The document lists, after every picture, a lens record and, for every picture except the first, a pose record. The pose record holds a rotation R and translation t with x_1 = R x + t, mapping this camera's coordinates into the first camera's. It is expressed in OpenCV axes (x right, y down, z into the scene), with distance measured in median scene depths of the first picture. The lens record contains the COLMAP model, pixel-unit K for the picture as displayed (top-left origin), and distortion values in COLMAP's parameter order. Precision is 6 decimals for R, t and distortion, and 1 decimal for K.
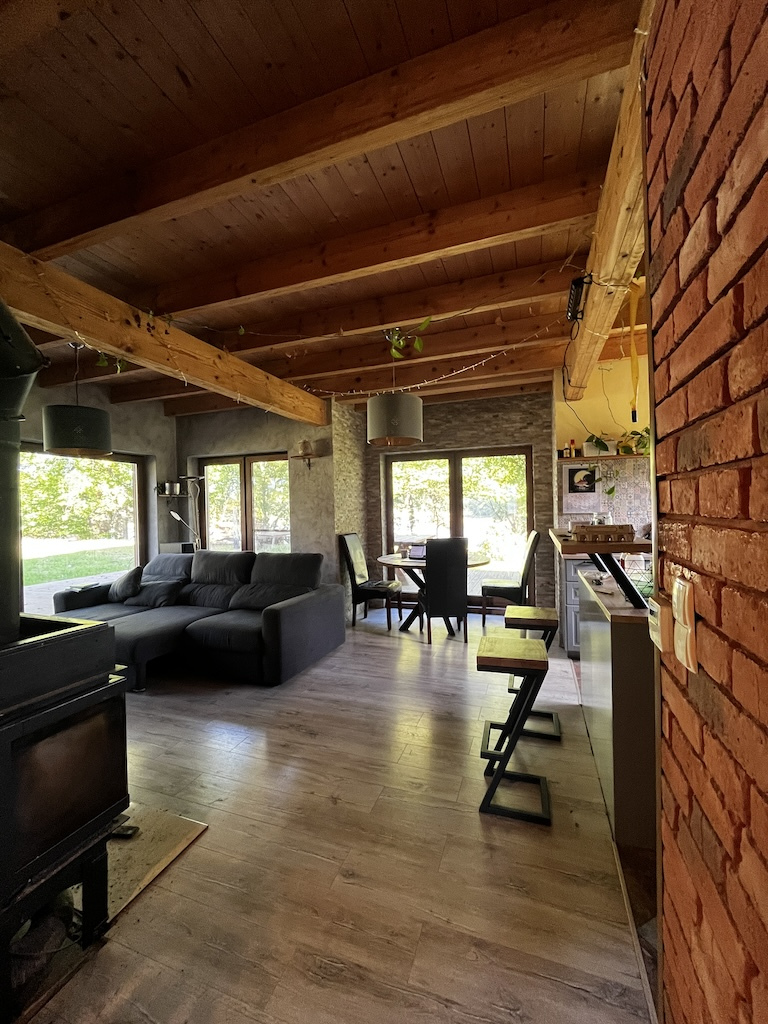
lens RADIAL K [[417.2, 0, 384.5], [0, 417.2, 514.0], [0, 0, 1]] dist [0.001091, -0.000310]
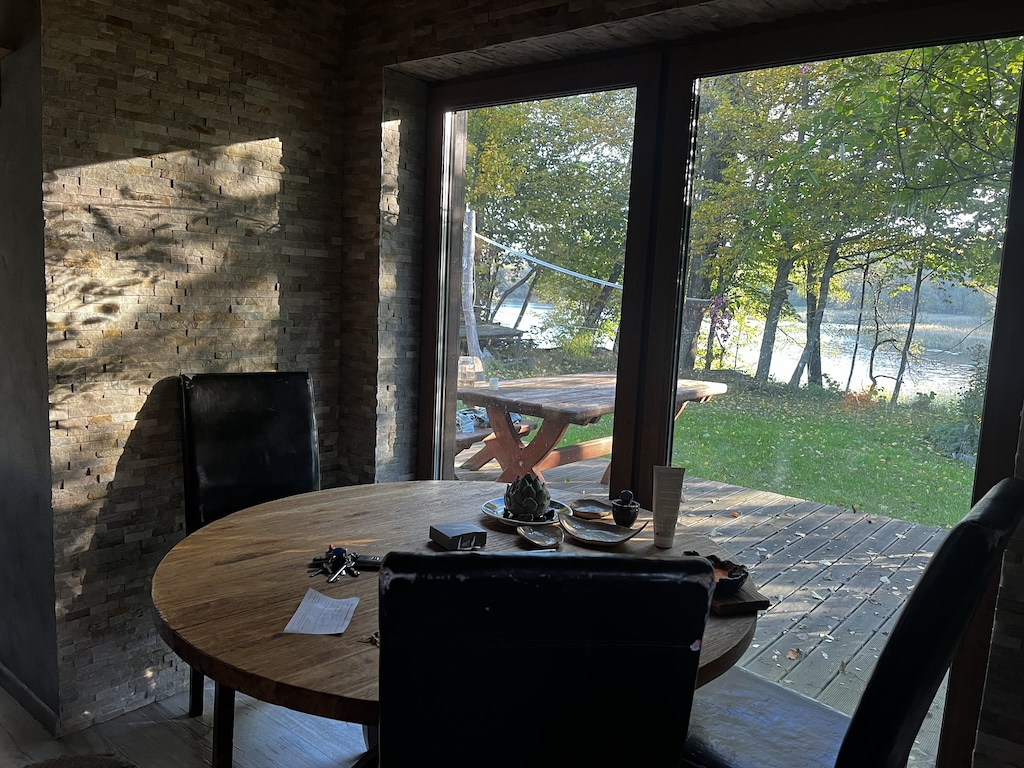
lens RADIAL K [[778.7, 0, 514.0], [0, 778.7, 387.4], [0, 0, 1]] dist [0.006153, -0.000550]
pose [[0.942154, 0.115744, -0.314562, 0.260408], [-0.078031, 0.988441, 0.129985, -0.023331], [0.325971, -0.097920, 0.940295, 0.623516]]
